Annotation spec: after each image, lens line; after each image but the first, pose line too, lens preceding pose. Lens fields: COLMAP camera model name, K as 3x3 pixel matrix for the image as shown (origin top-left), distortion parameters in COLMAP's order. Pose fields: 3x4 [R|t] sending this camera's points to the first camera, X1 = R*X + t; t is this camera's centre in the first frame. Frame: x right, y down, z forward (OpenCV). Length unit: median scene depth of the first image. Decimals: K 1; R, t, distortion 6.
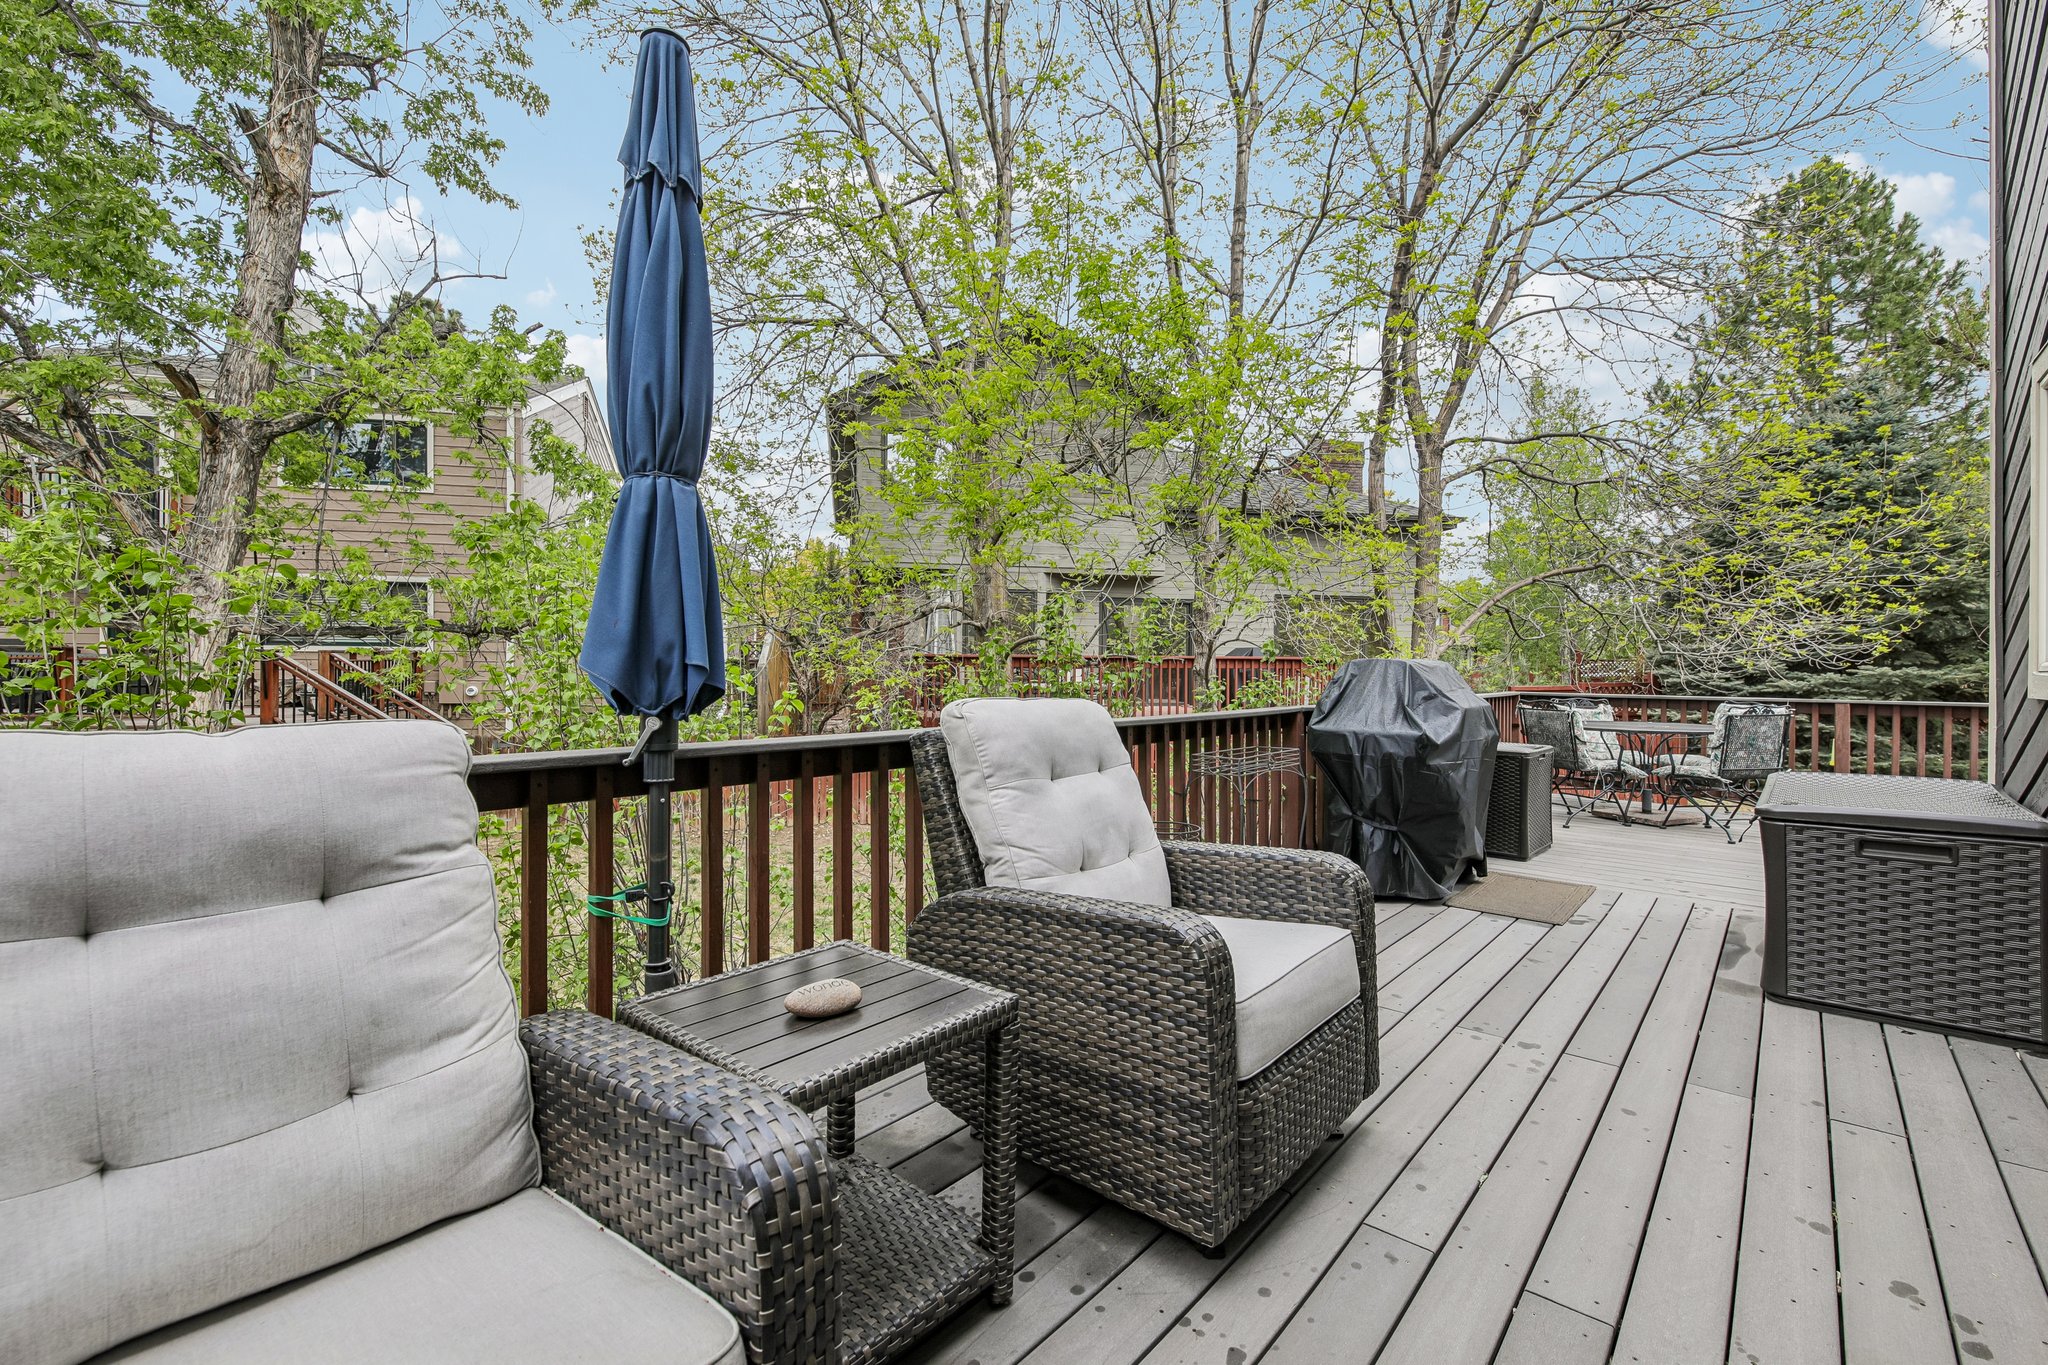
lens RADIAL K [[884.0, 0, 1018.5], [0, 884.0, 673.6], [0, 0, 1]] dist [-0.017352, -0.000939]
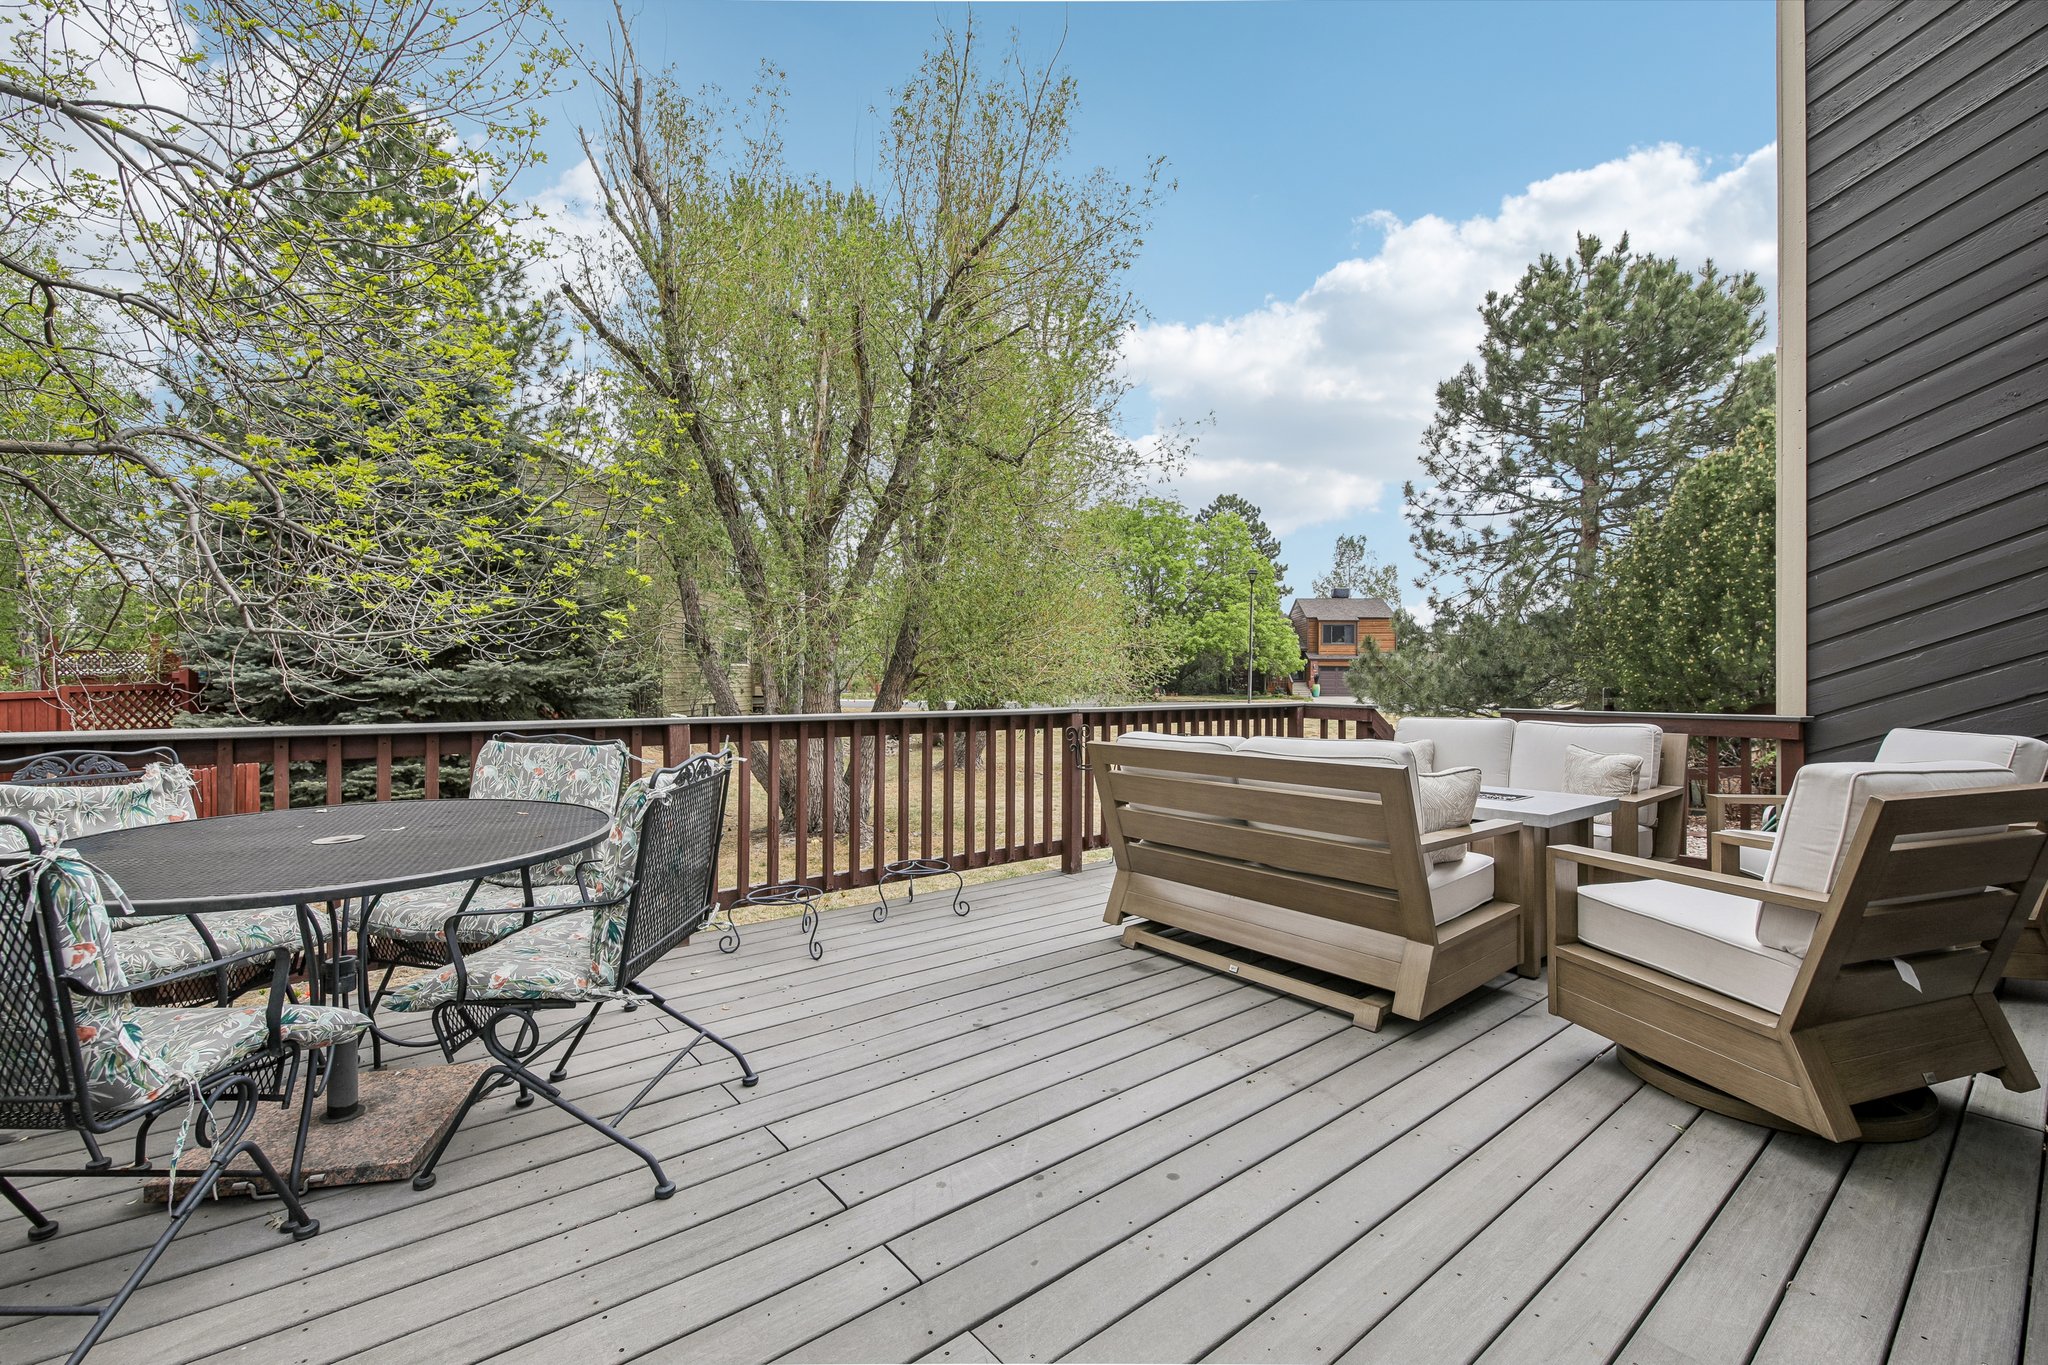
lens RADIAL K [[884.0, 0, 1013.0], [0, 884.0, 675.6], [0, 0, 1]] dist [-0.017352, -0.000939]
pose [[0.160076, -0.005803, 0.987088, 0.226122], [-0.001748, 0.999979, 0.006162, -0.000092], [-0.987103, -0.002712, 0.160063, 0.359674]]
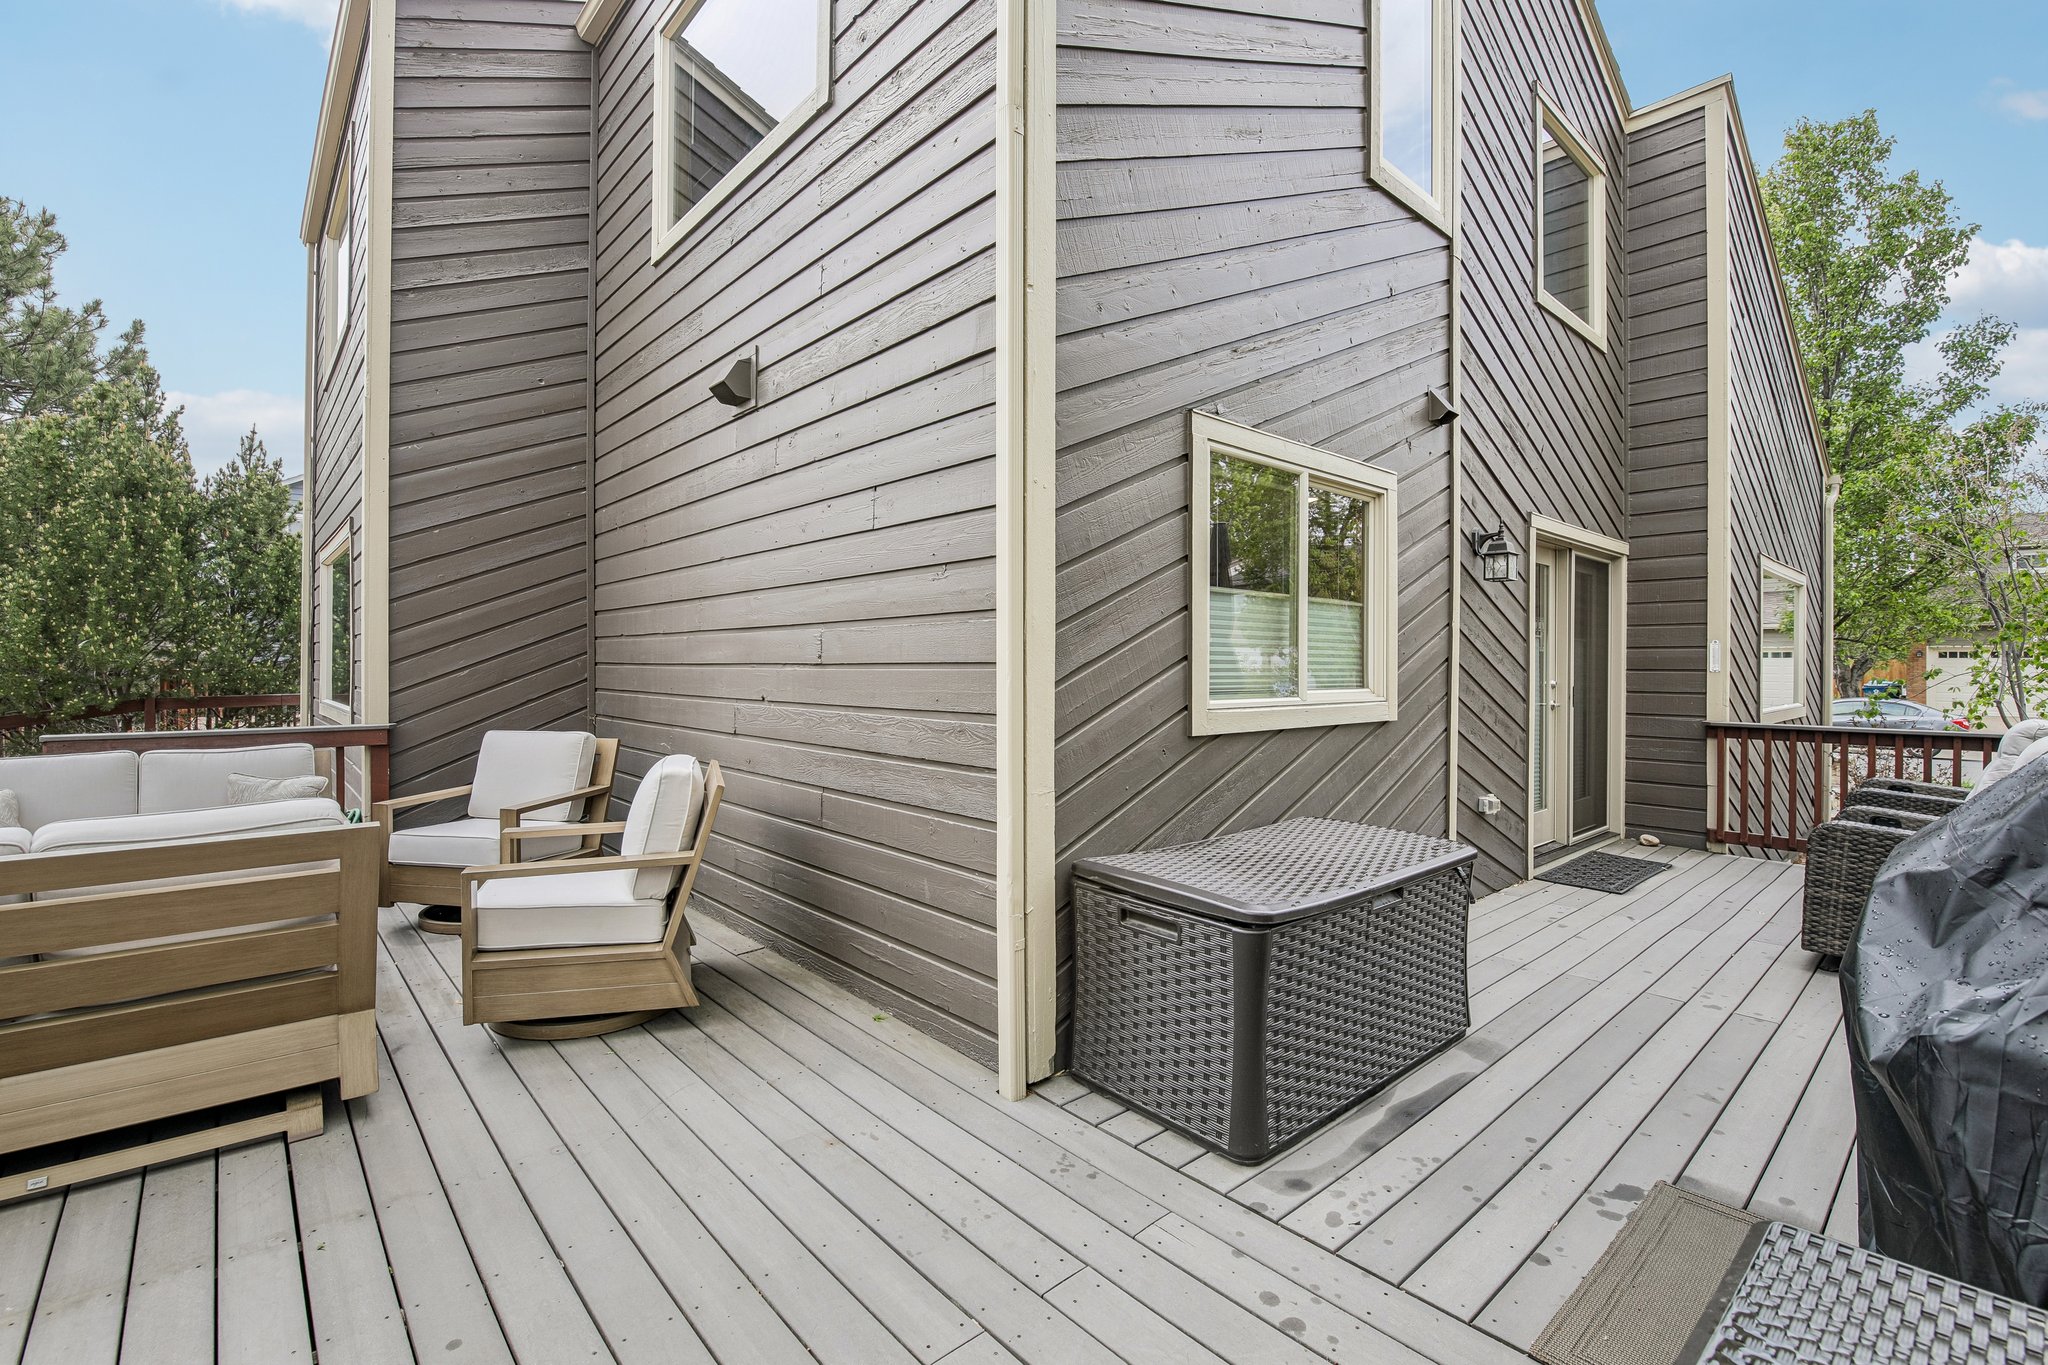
lens RADIAL K [[884.0, 0, 1021.2], [0, 884.0, 667.1], [0, 0, 1]] dist [-0.017352, -0.000939]
pose [[-0.994967, -0.013613, 0.099273, 0.305267], [-0.013235, 0.999902, 0.004469, -0.017755], [-0.099324, 0.003133, -0.995050, 0.508996]]
